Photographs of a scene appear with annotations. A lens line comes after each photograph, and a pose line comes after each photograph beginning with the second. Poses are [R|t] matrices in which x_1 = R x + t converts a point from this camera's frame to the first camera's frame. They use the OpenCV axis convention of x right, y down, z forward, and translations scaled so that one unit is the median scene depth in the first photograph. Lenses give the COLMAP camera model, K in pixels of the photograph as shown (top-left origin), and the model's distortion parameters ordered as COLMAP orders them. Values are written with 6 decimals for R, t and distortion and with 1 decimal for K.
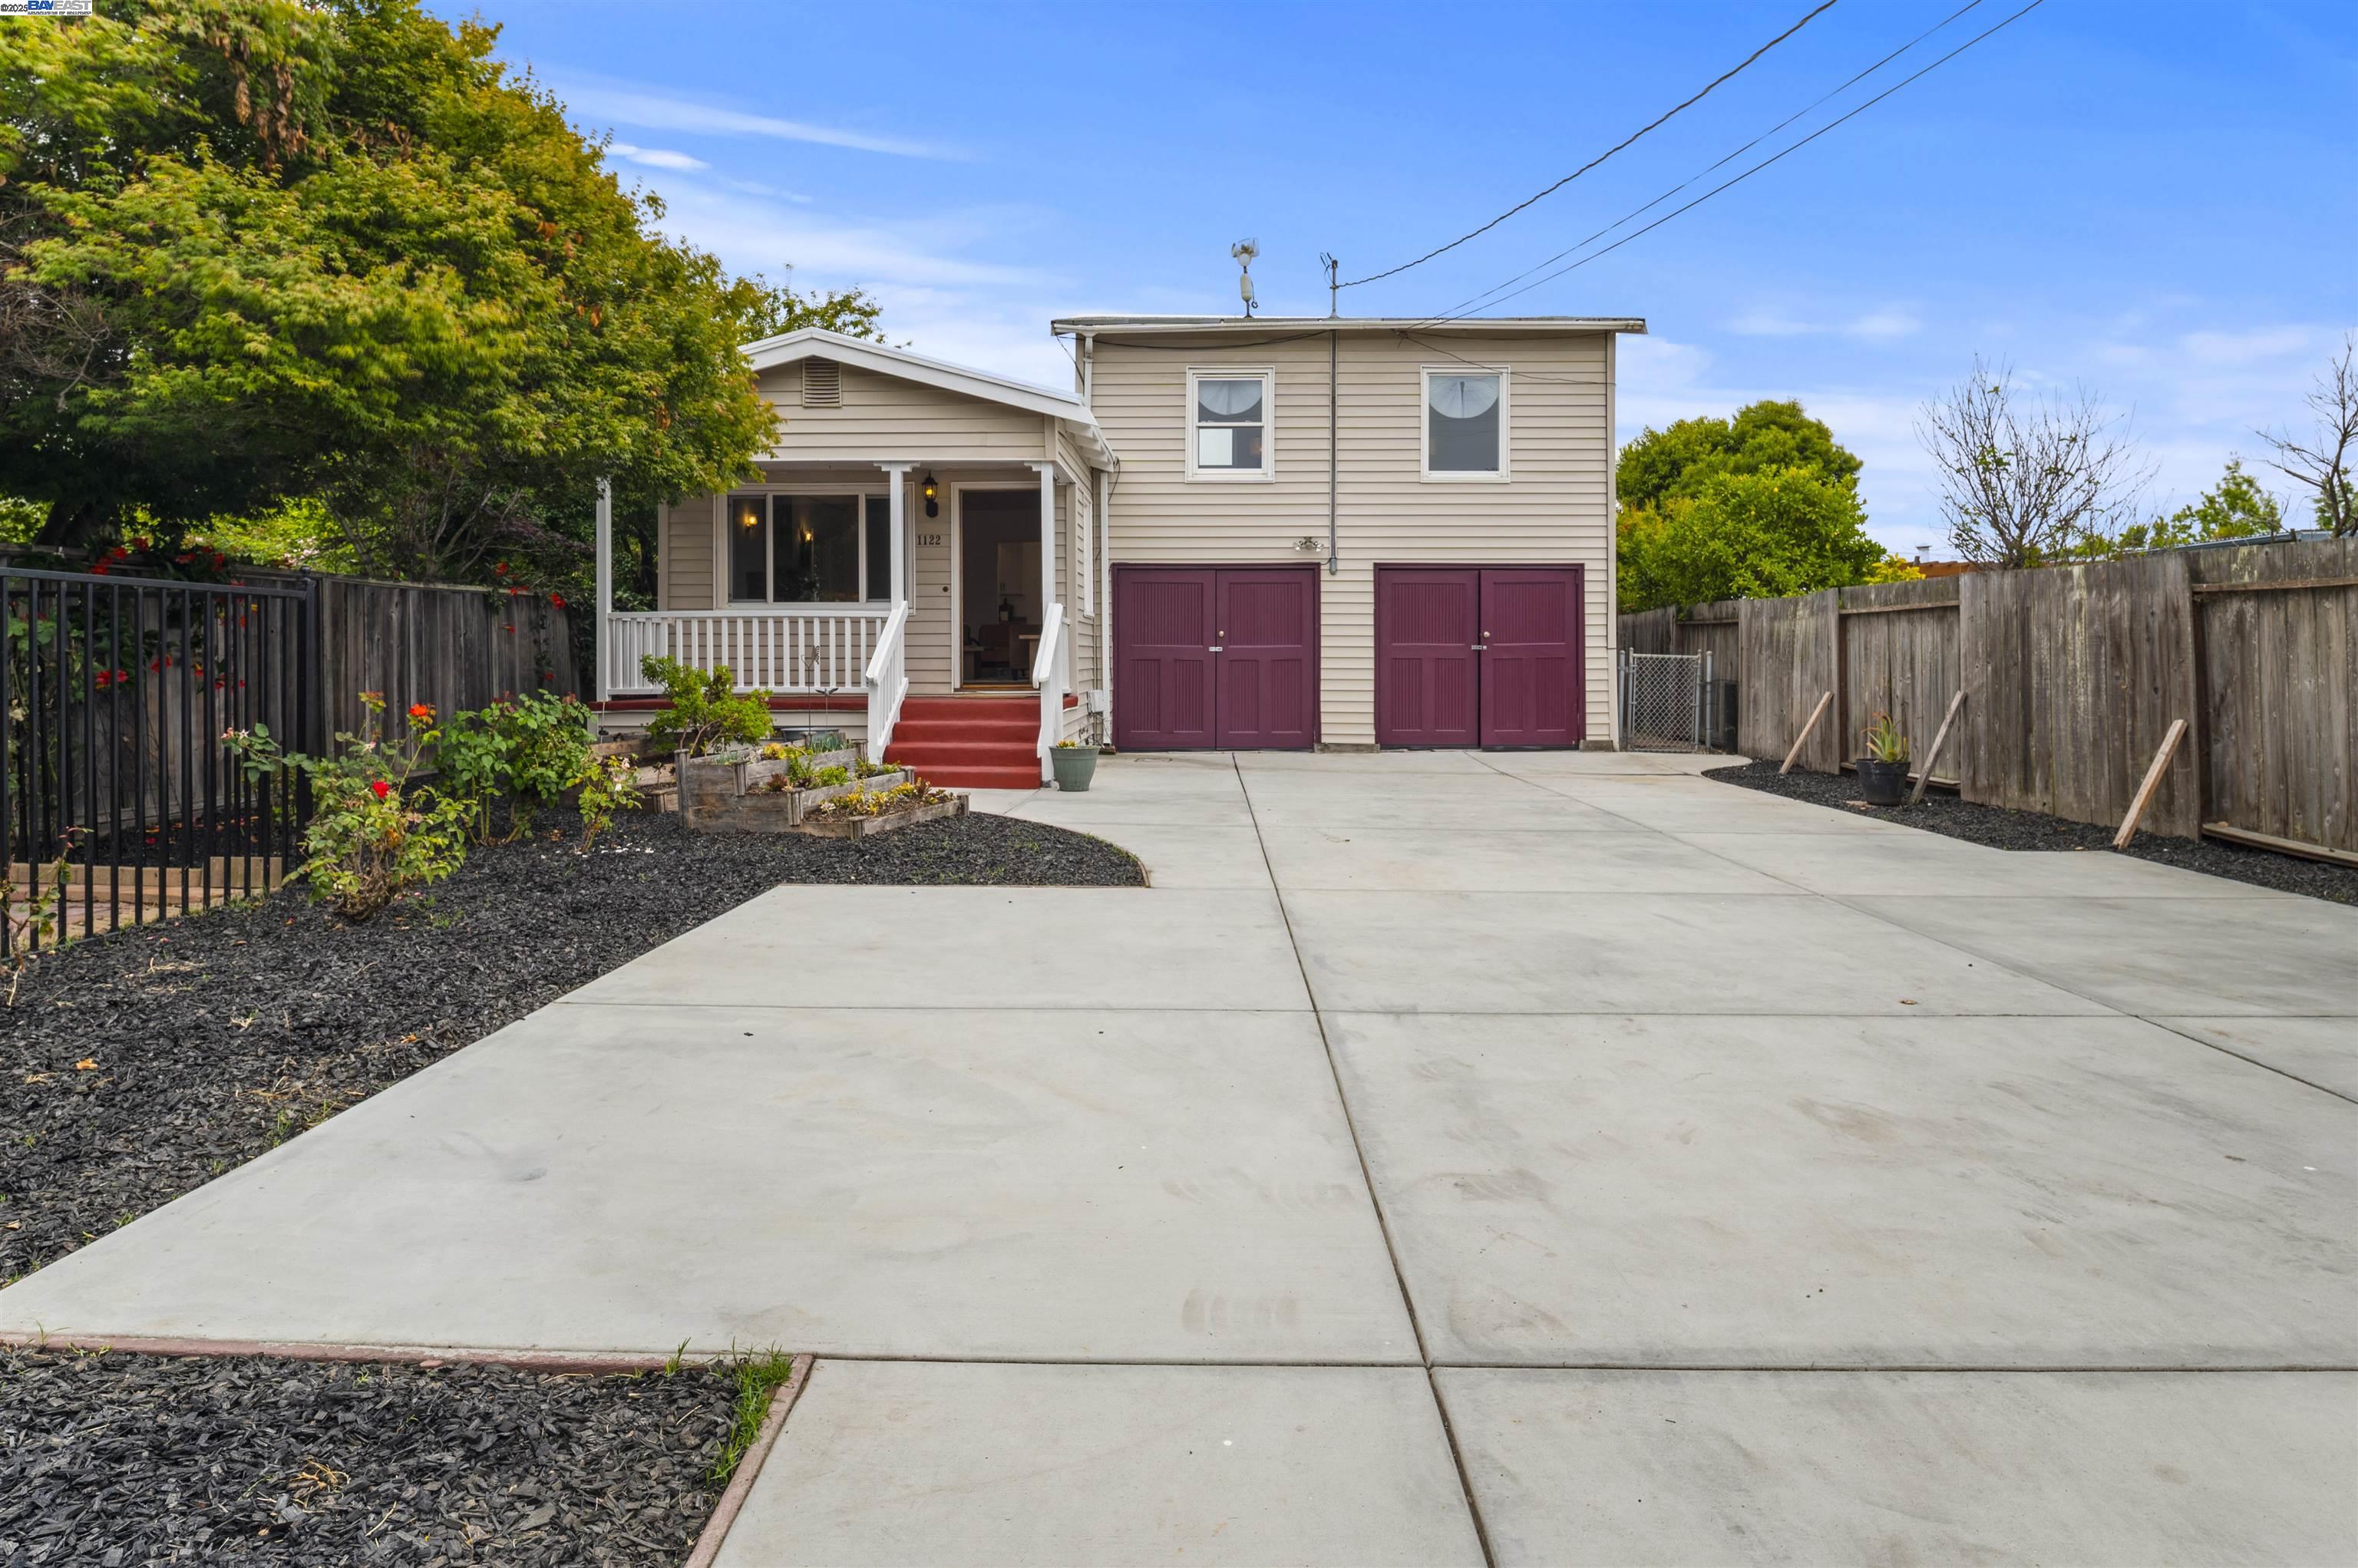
lens RADIAL K [[1339.0, 0, 1216.0], [0, 1339.0, 664.1], [0, 0, 1]] dist [-0.010537, -0.002316]
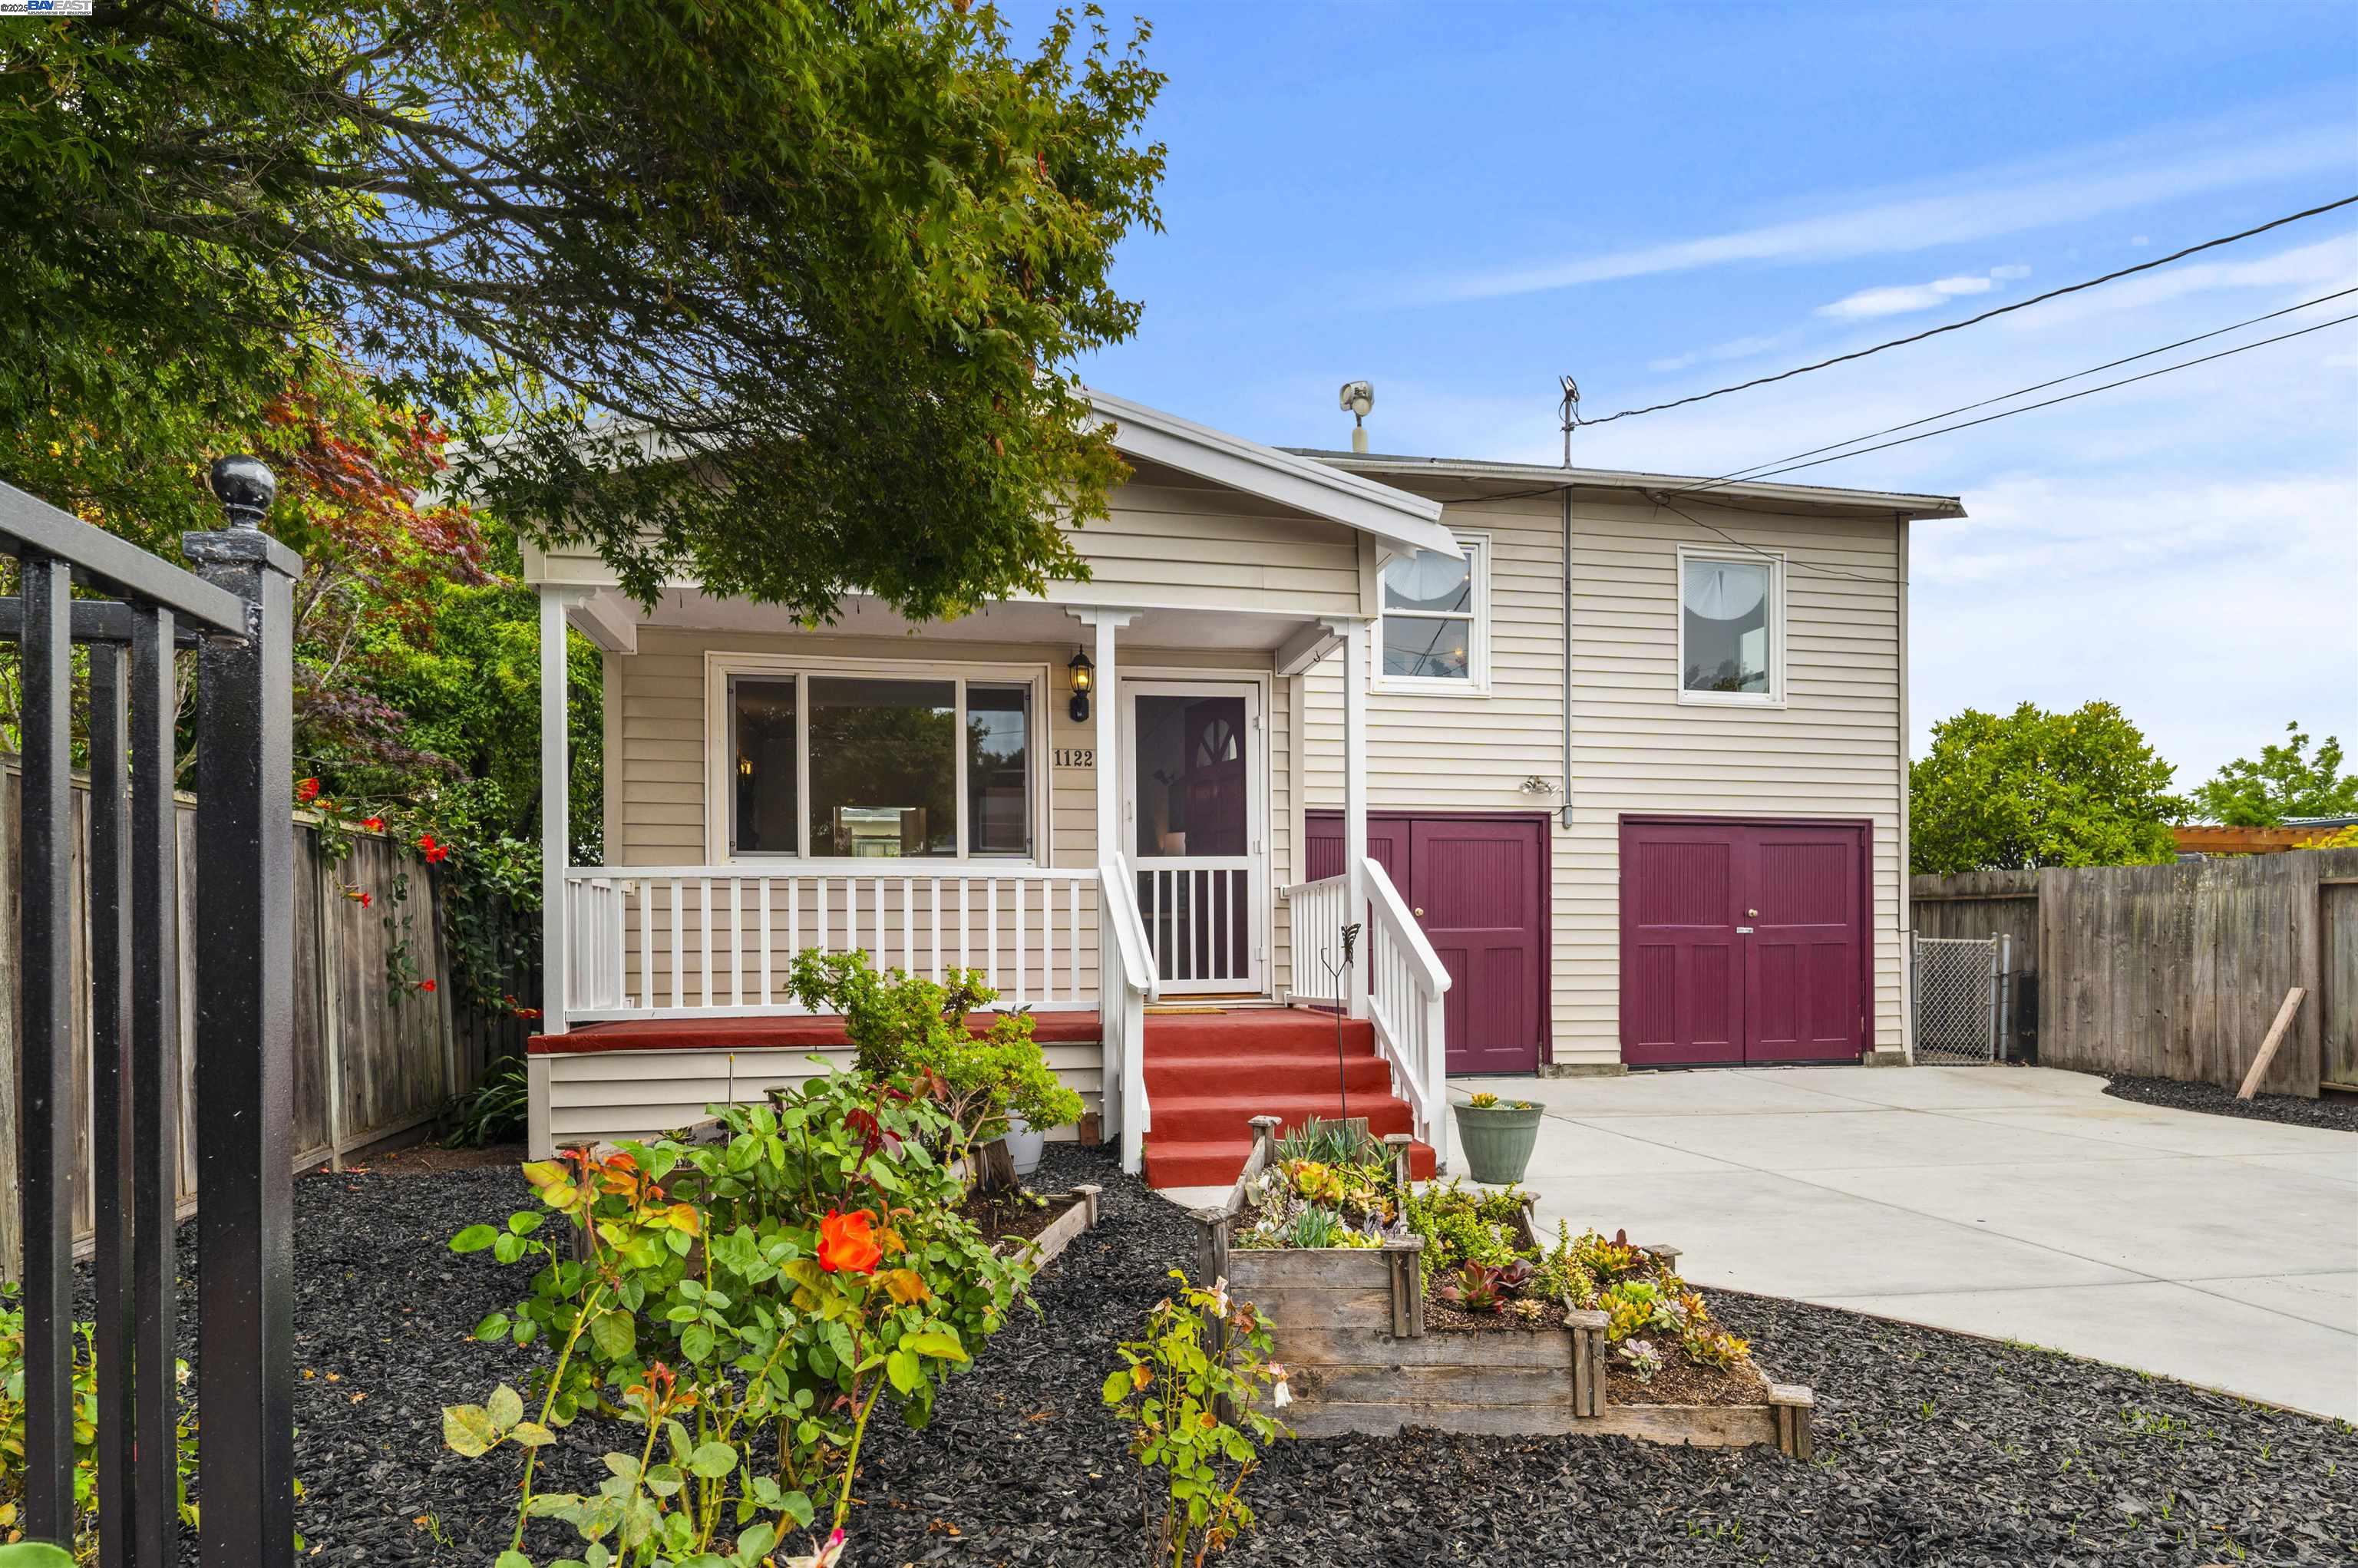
lens RADIAL K [[1339.0, 0, 1210.3], [0, 1339.0, 960.2], [0, 0, 1]] dist [-0.010537, -0.002316]
pose [[0.977348, -0.007159, 0.211519, -0.252140], [0.005521, 0.999950, 0.008332, -0.003614], [-0.211569, -0.006975, 0.977338, 0.339561]]
